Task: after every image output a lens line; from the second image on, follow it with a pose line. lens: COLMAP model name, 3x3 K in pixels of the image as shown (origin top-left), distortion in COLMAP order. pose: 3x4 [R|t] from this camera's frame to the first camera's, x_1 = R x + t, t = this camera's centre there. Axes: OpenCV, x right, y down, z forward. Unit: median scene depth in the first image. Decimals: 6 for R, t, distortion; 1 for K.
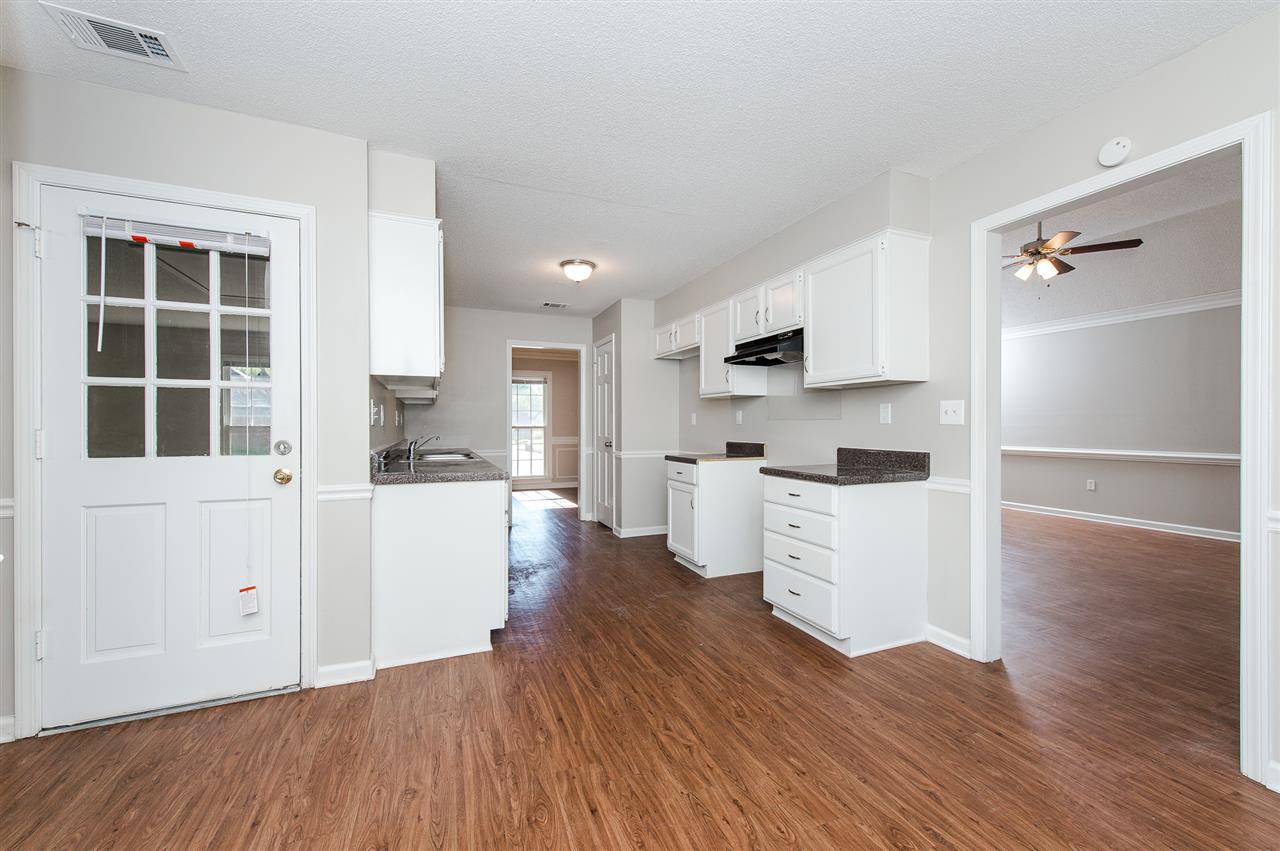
lens RADIAL K [[493.8, 0, 640.0], [0, 493.8, 425.5], [0, 0, 1]] dist [0.009664, -0.000065]
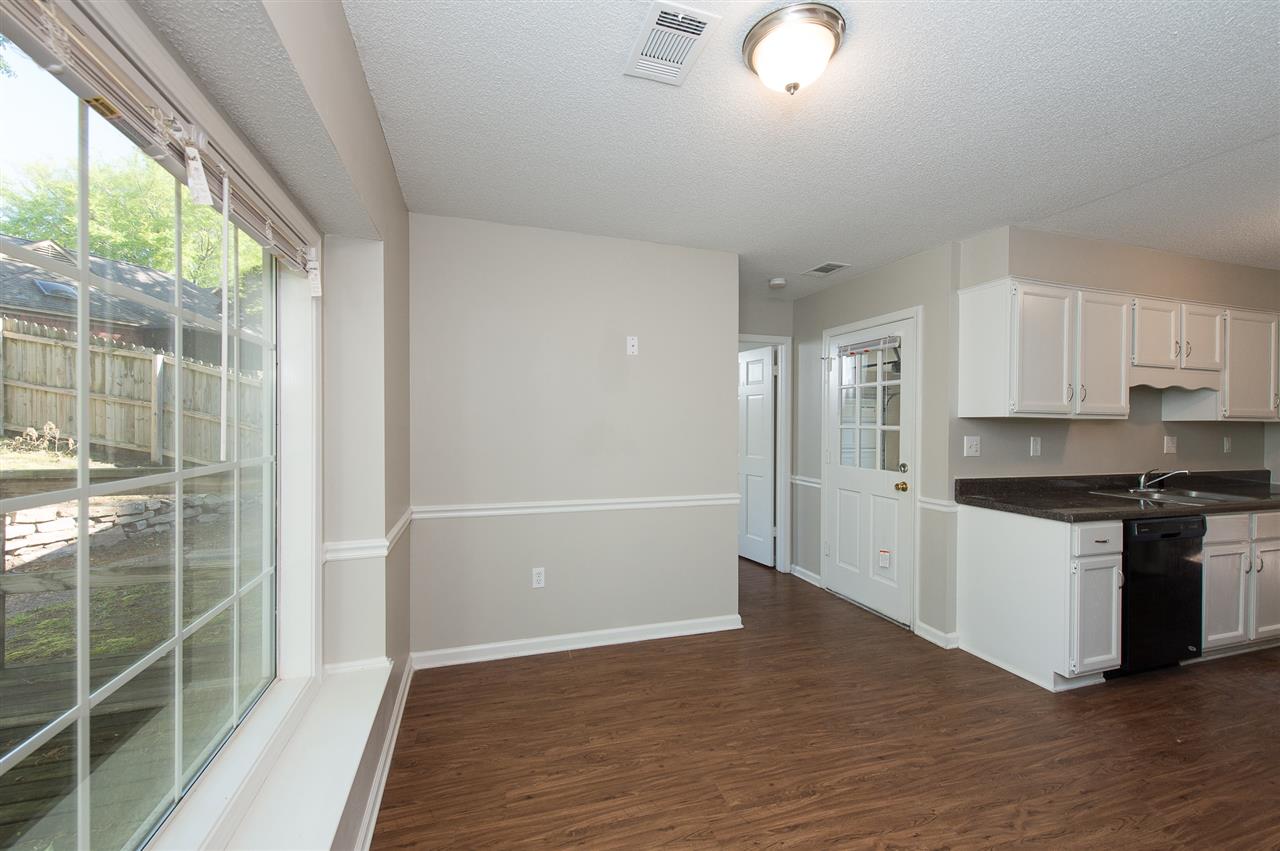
lens RADIAL K [[489.2, 0, 642.3], [0, 489.2, 428.1], [0, 0, 1]] dist [0.002440, -0.000735]
pose [[-0.069401, 0.005068, -0.997576, 0.848041], [-0.010034, 0.999933, 0.005778, -0.079687], [0.997538, 0.010411, -0.069345, 0.290514]]
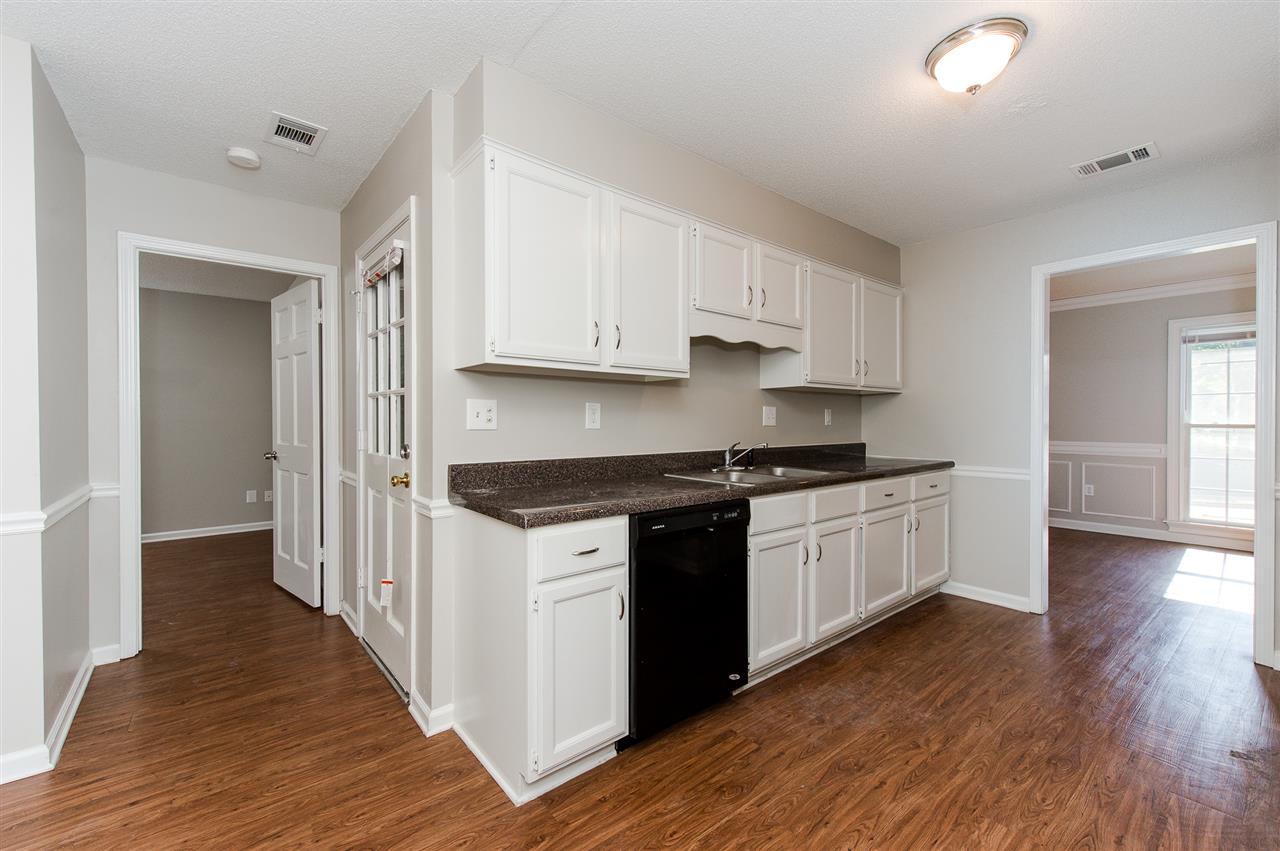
lens RADIAL K [[515.7, 0, 611.7], [0, 515.7, 423.2], [0, 0, 1]] dist [0.012605, -0.003075]
pose [[0.290813, 0.004763, -0.956768, 0.392205], [0.000645, 0.999986, 0.005174, -0.017361], [0.956780, -0.002122, 0.290806, 1.083167]]
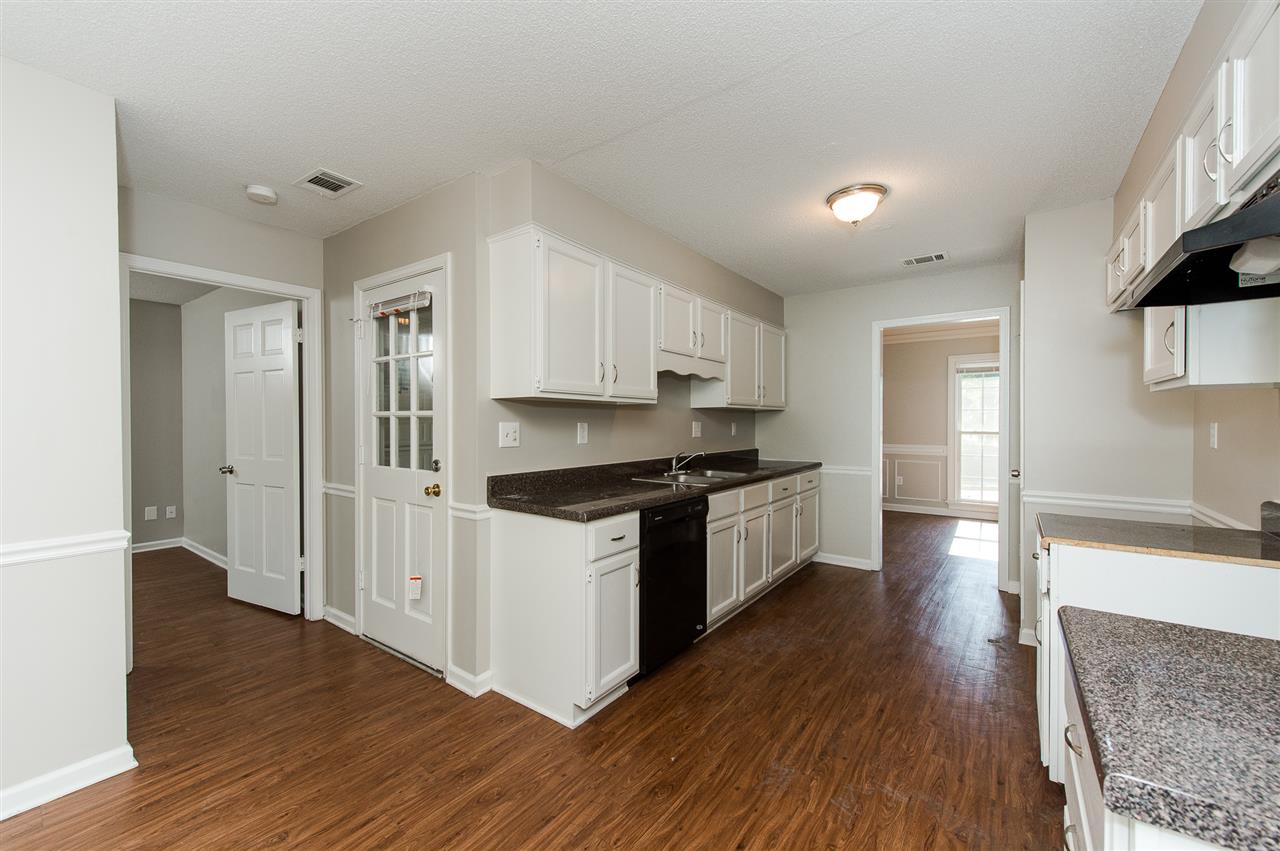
lens RADIAL K [[503.0, 0, 618.8], [0, 503.0, 426.1], [0, 0, 1]] dist [0.012576, -0.000222]
pose [[0.517448, 0.005412, -0.855698, 0.522033], [0.000299, 0.999979, 0.006506, -0.056333], [0.855715, -0.003622, 0.517435, 0.745470]]
